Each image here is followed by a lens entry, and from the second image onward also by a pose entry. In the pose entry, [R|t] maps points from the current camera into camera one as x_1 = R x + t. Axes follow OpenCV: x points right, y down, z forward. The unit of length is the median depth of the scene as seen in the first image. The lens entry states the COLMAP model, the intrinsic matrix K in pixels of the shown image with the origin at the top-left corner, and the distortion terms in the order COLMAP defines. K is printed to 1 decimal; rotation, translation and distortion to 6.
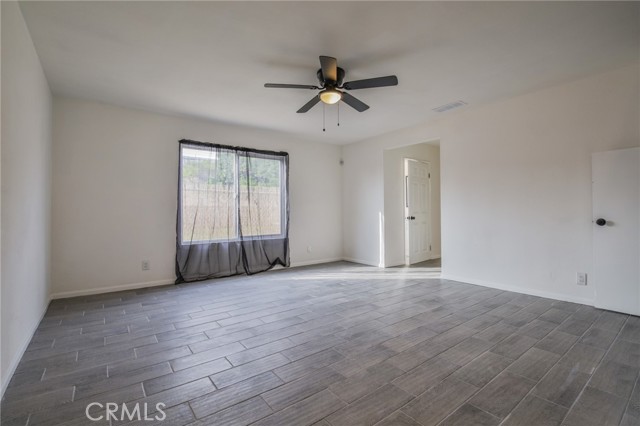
lens RADIAL K [[293.0, 0, 321.6], [0, 293.0, 209.7], [0, 0, 1]] dist [-0.005653, -0.007869]
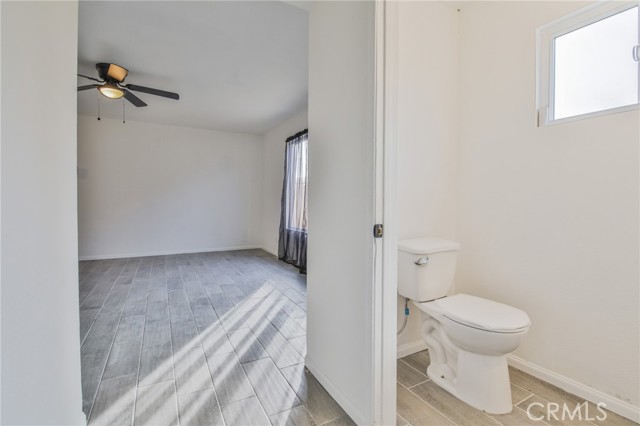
lens RADIAL K [[293.0, 0, 321.1], [0, 293.0, 209.2], [0, 0, 1]] dist [-0.005653, -0.007869]
pose [[-0.145959, 0.030809, -0.988811, 0.681924], [0.007385, 0.999521, 0.030053, 0.009339], [0.989263, -0.002916, -0.146116, 1.332863]]
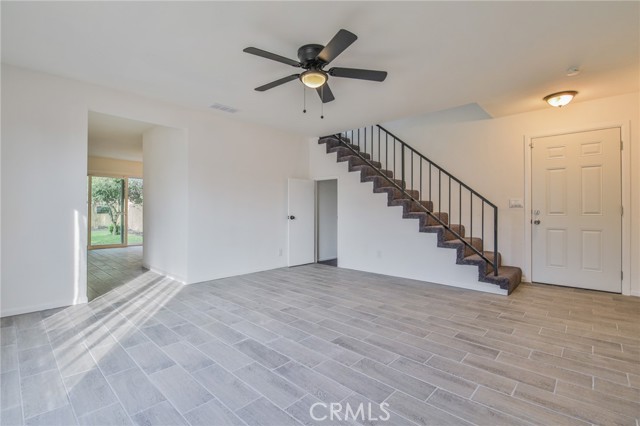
lens RADIAL K [[293.0, 0, 317.5], [0, 293.0, 209.6], [0, 0, 1]] dist [-0.005653, -0.007869]
pose [[-0.173326, 0.011647, 0.984796, -0.578016], [-0.011840, 0.999833, -0.013909, 0.010761], [-0.984793, -0.014071, -0.173159, 0.791119]]
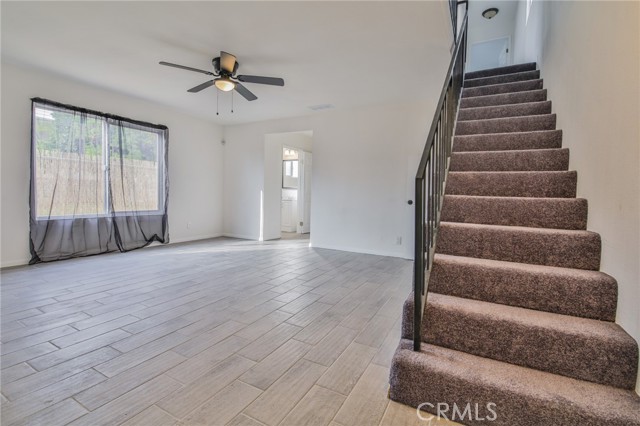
lens RADIAL K [[293.0, 0, 321.1], [0, 293.0, 211.0], [0, 0, 1]] dist [-0.005653, -0.007869]
pose [[0.909208, 0.010558, 0.416209, -0.066799], [-0.038007, 0.997609, 0.057720, 0.011060], [-0.414605, -0.068298, 0.907435, -0.137308]]
